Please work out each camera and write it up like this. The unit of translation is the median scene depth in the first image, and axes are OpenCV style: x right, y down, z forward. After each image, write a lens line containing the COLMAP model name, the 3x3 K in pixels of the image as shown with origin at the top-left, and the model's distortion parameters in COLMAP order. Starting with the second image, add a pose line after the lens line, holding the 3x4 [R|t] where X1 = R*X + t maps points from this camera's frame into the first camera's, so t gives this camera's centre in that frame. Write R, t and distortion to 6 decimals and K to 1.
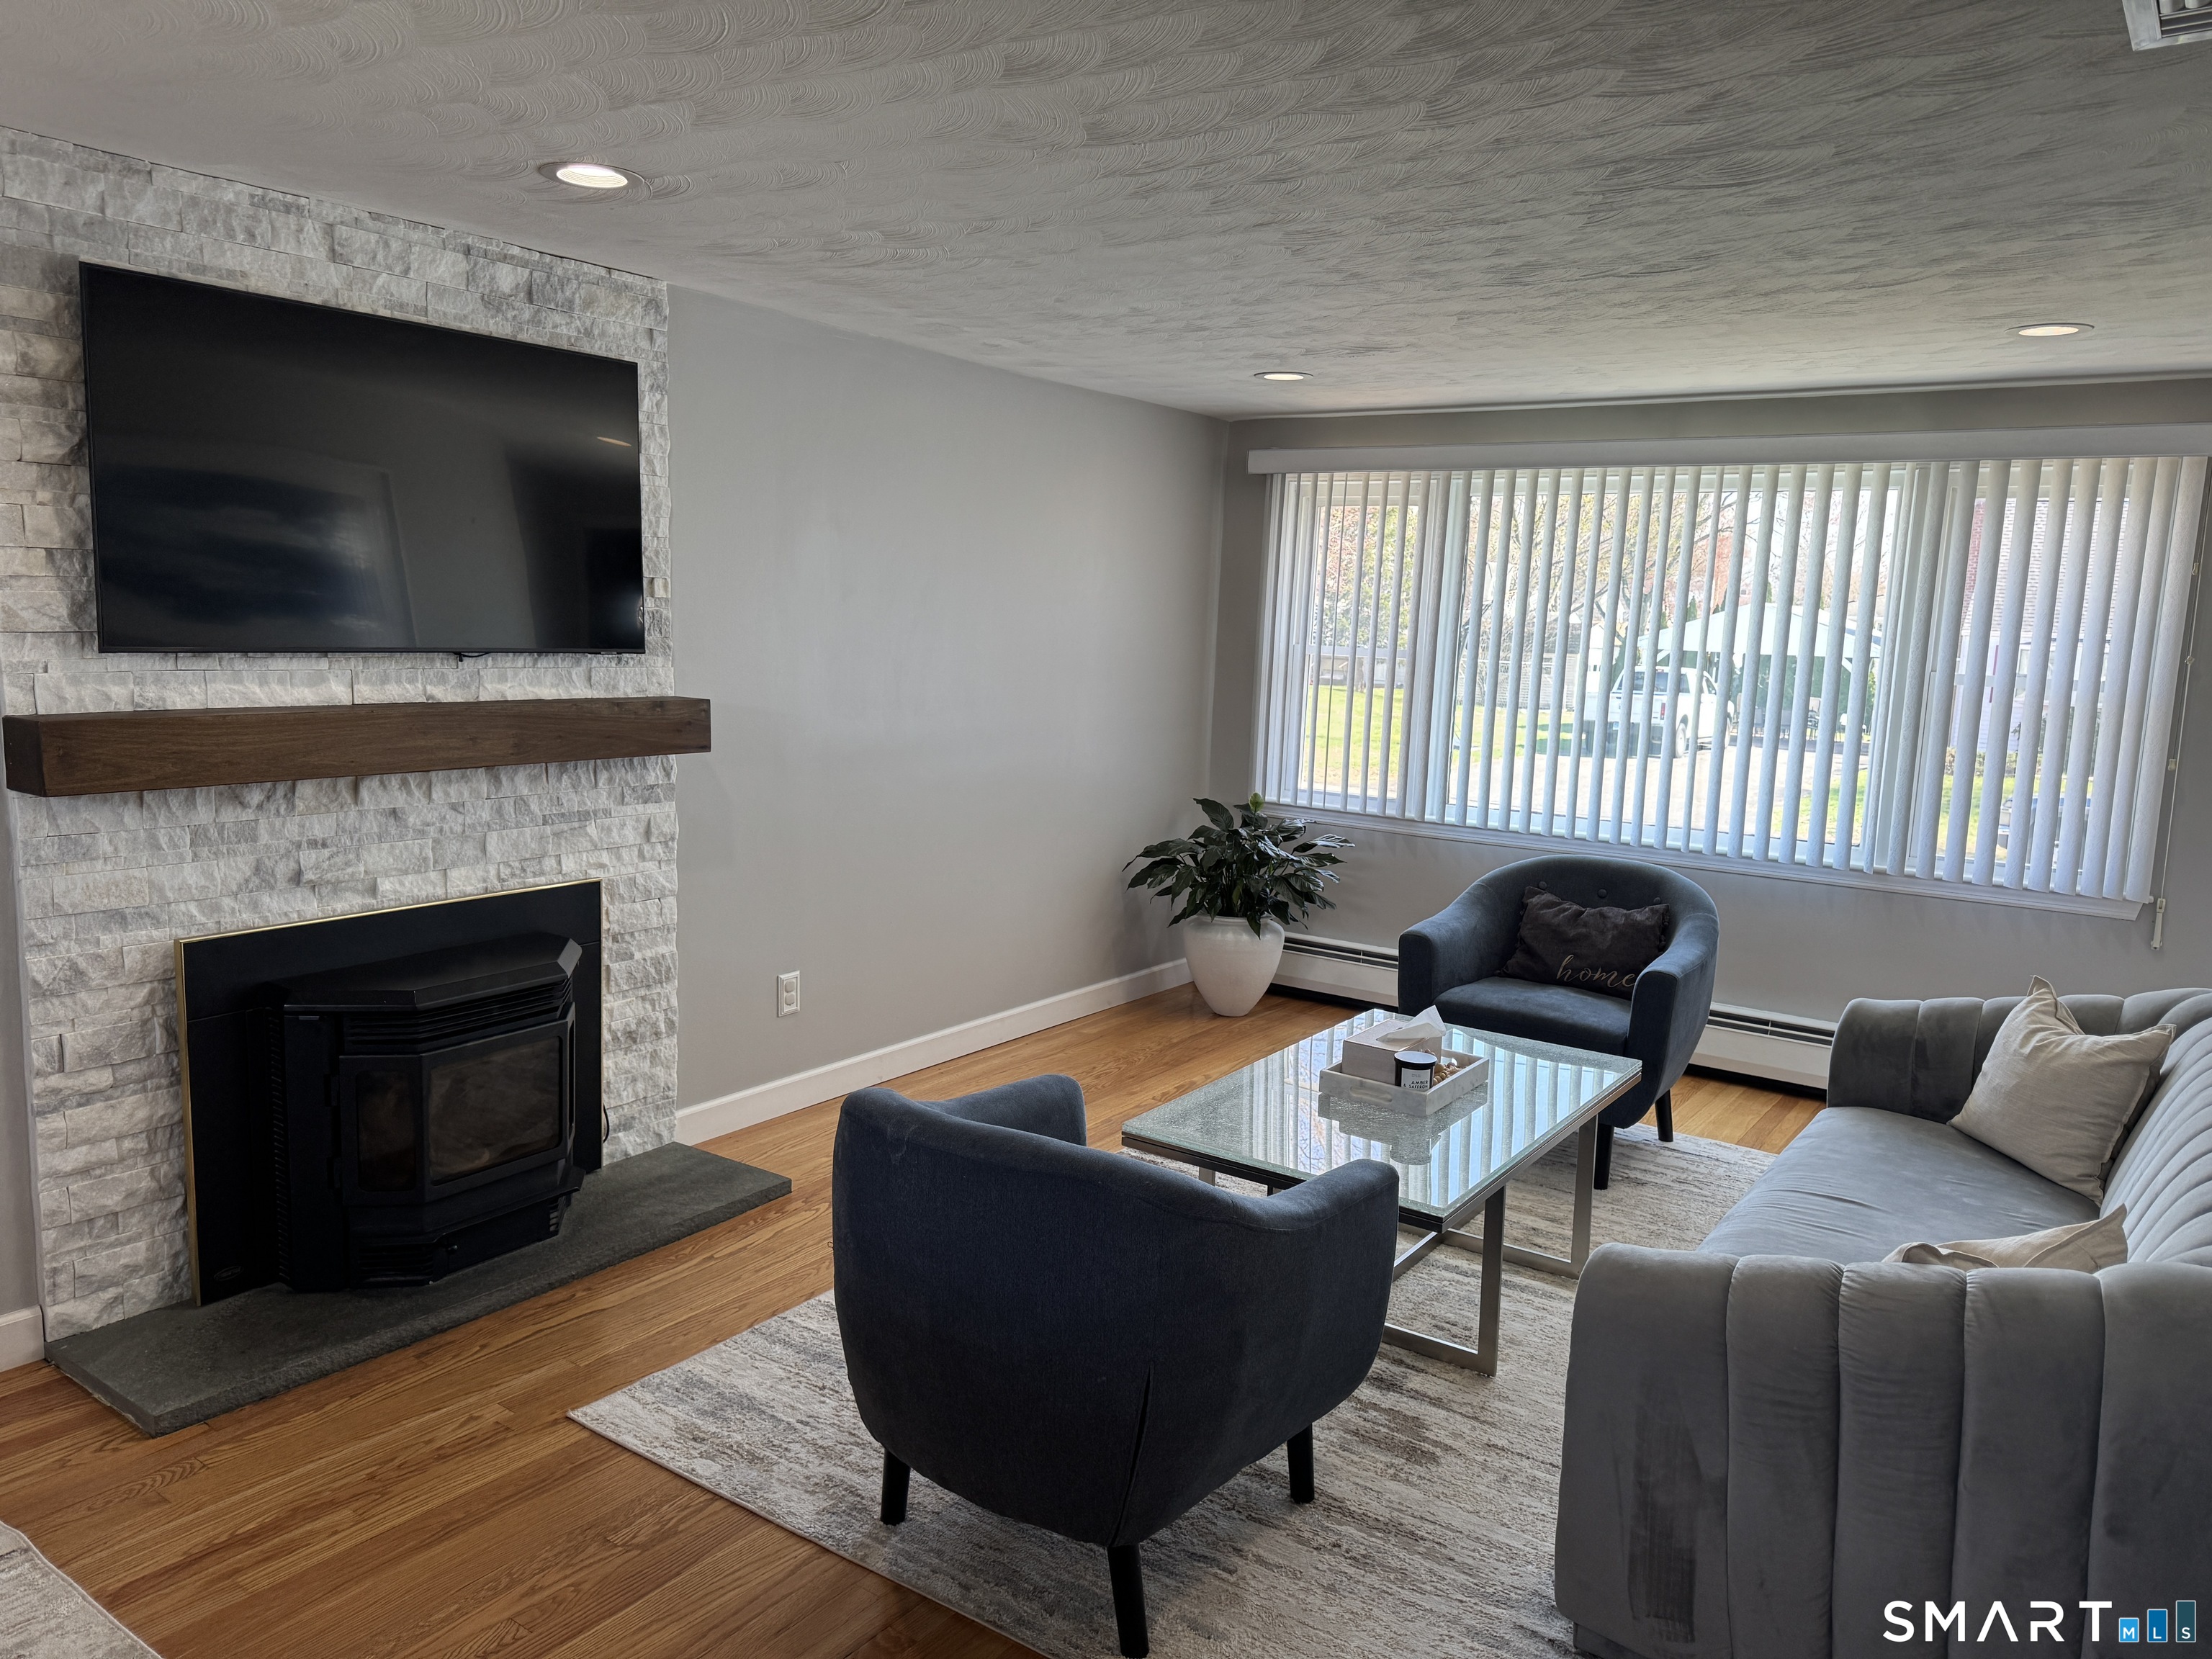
lens RADIAL K [[1584.1, 0, 1098.6], [0, 1584.1, 811.4], [0, 0, 1]] dist [0.070156, -0.093391]
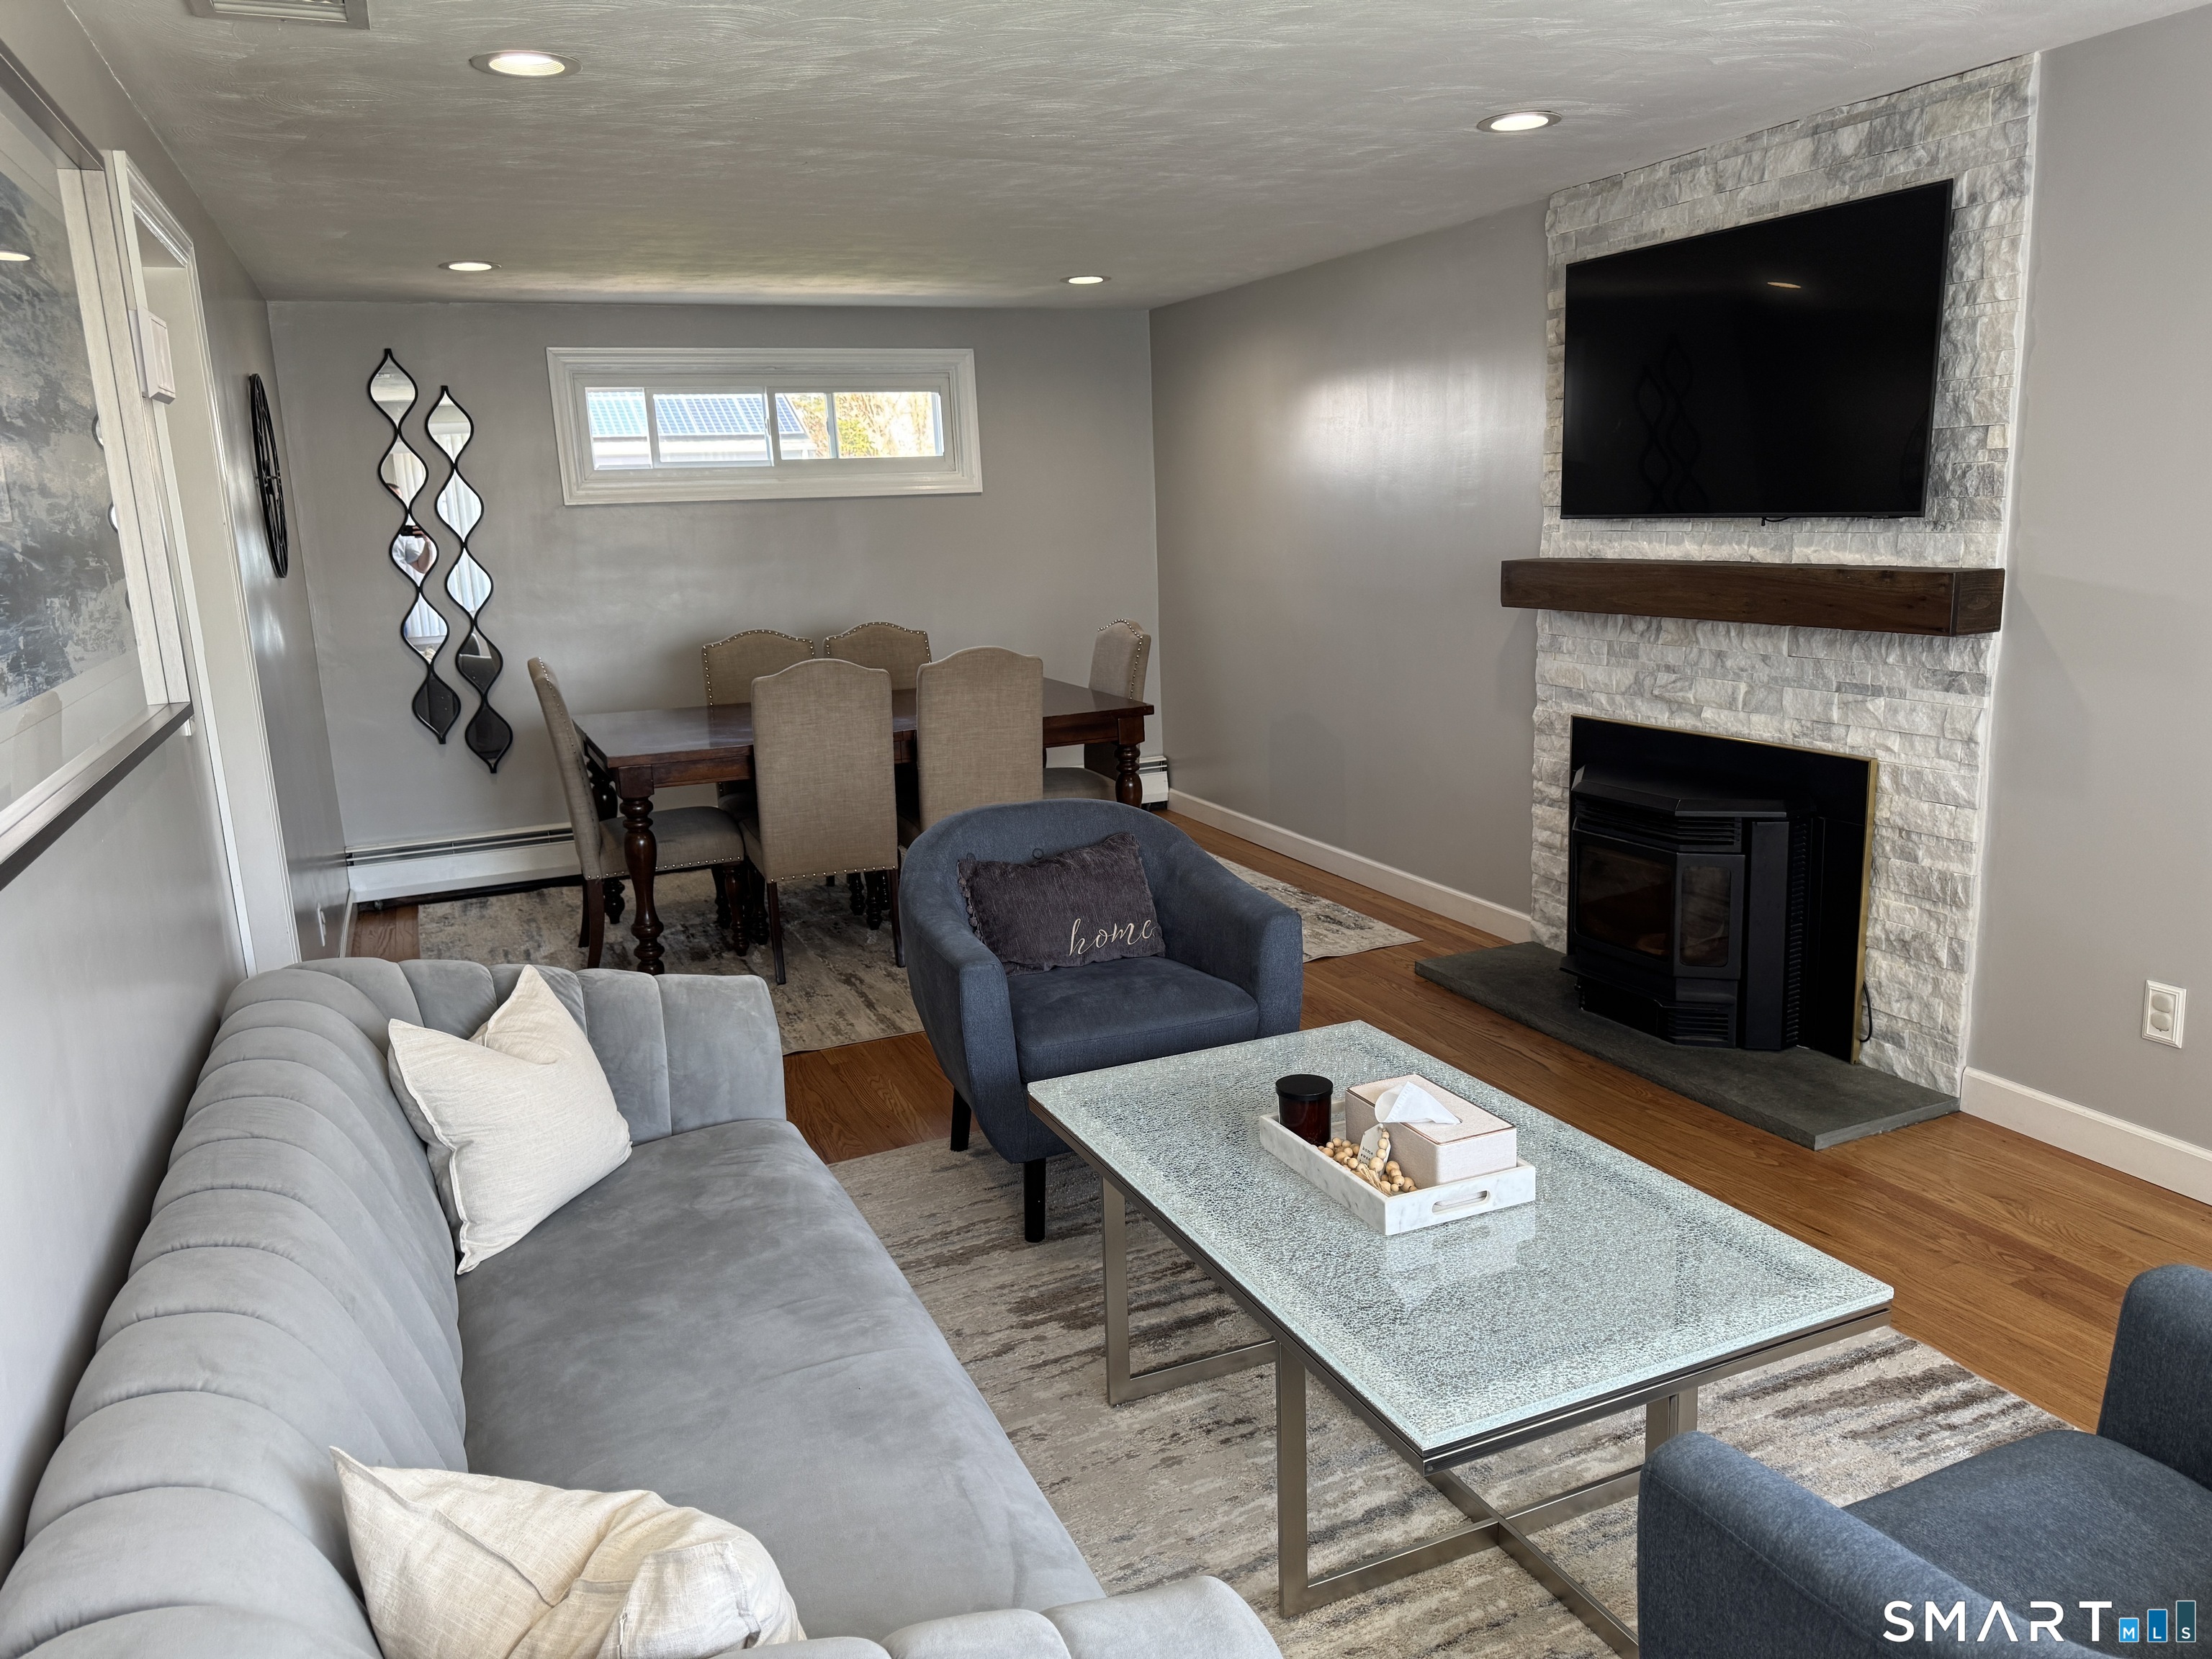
lens RADIAL K [[1584.1, 0, 1098.6], [0, 1584.1, 811.4], [0, 0, 1]] dist [0.070156, -0.093391]
pose [[-0.525698, 0.146152, -0.838022, 0.832880], [-0.091428, 0.969717, 0.226473, -0.115804], [0.845744, 0.195675, -0.496416, 1.254944]]
